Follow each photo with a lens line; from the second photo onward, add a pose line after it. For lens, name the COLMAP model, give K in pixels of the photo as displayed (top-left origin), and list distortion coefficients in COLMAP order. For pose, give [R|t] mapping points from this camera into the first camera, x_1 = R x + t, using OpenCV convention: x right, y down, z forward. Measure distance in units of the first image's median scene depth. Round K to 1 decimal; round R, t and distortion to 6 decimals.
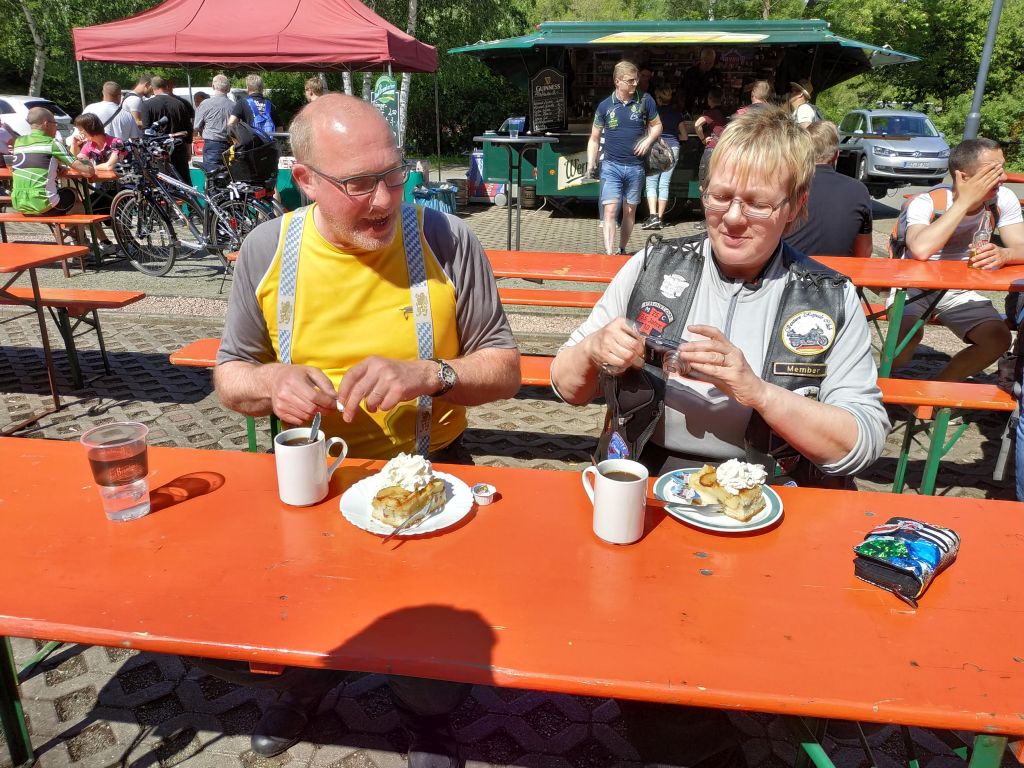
lens RADIAL K [[726.0, 0, 512.0], [0, 726.0, 384.0], [0, 0, 1]] dist [-0.004150, 0.000404]
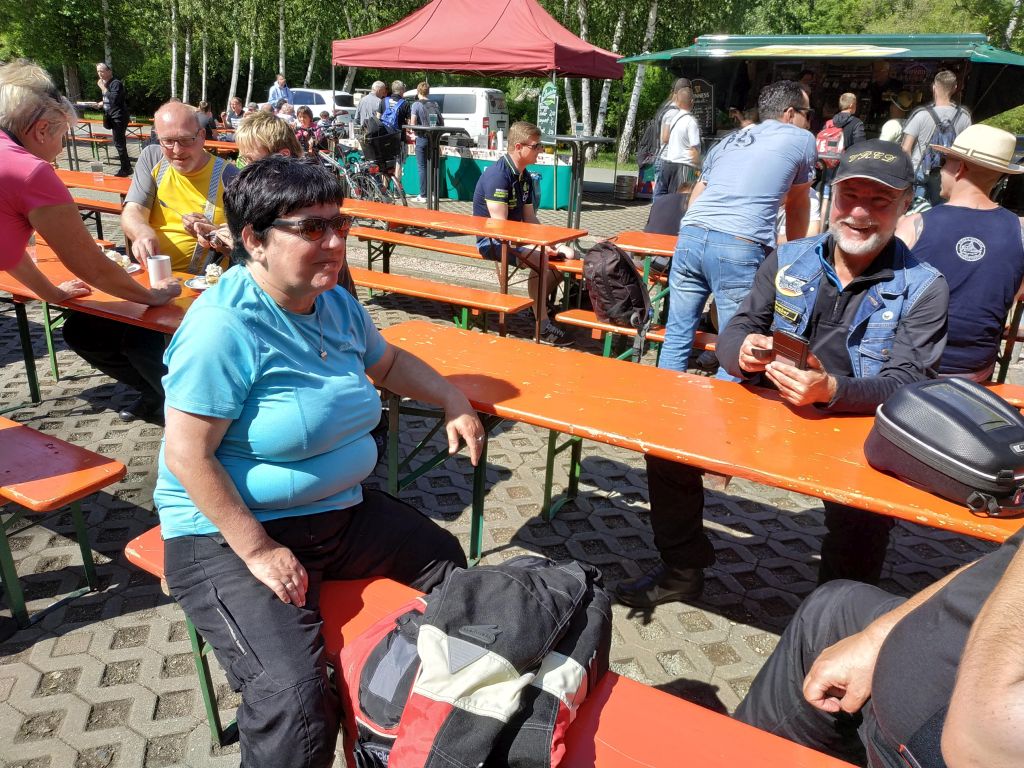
lens RADIAL K [[710.7, 0, 512.0], [0, 710.7, 384.0], [0, 0, 1]] dist [-0.009058, -0.002052]
pose [[0.932232, 0.156239, -0.326392, 0.208674], [-0.154578, 0.987488, 0.031195, 0.027912], [0.327182, 0.021372, 0.944719, -0.086171]]
